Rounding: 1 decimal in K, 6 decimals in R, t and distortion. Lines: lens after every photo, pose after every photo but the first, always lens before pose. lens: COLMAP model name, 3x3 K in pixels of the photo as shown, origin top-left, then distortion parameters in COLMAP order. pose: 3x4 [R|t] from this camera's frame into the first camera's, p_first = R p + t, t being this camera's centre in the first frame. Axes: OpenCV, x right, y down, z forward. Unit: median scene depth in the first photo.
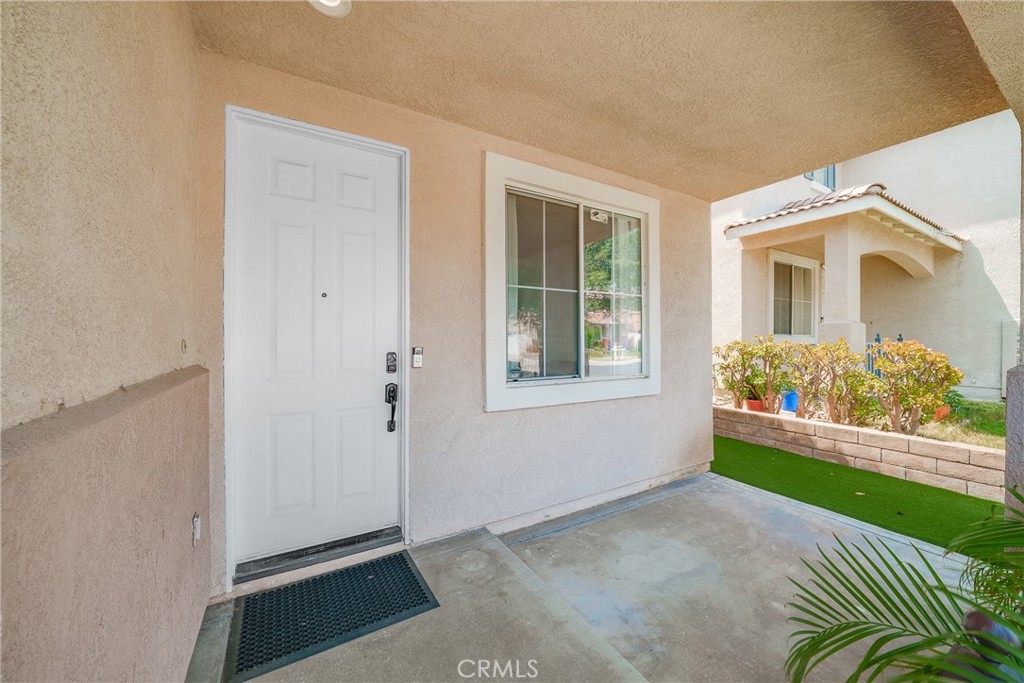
lens RADIAL K [[379.4, 0, 519.8], [0, 379.4, 338.1], [0, 0, 1]] dist [-0.000712, -0.000083]
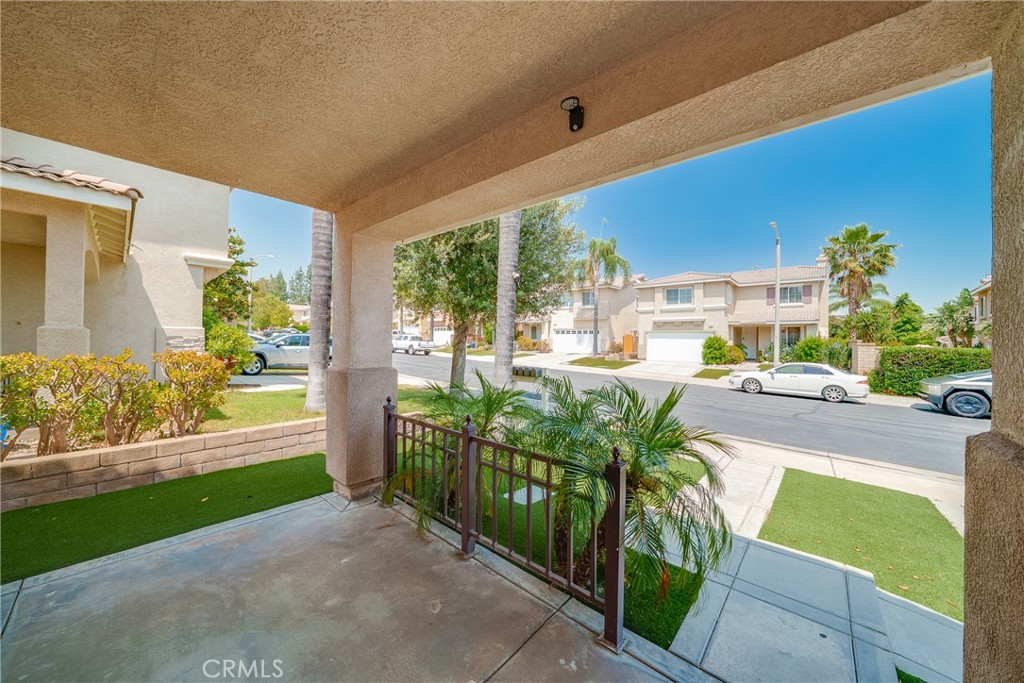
lens RADIAL K [[350.7, 0, 504.7], [0, 350.7, 340.6], [0, 0, 1]] dist [0.000234, 0.000151]
pose [[-0.267430, -0.002042, 0.963575, -0.250363], [-0.016277, 0.999865, -0.002399, -0.040773], [-0.963440, -0.016326, -0.267427, 0.435437]]
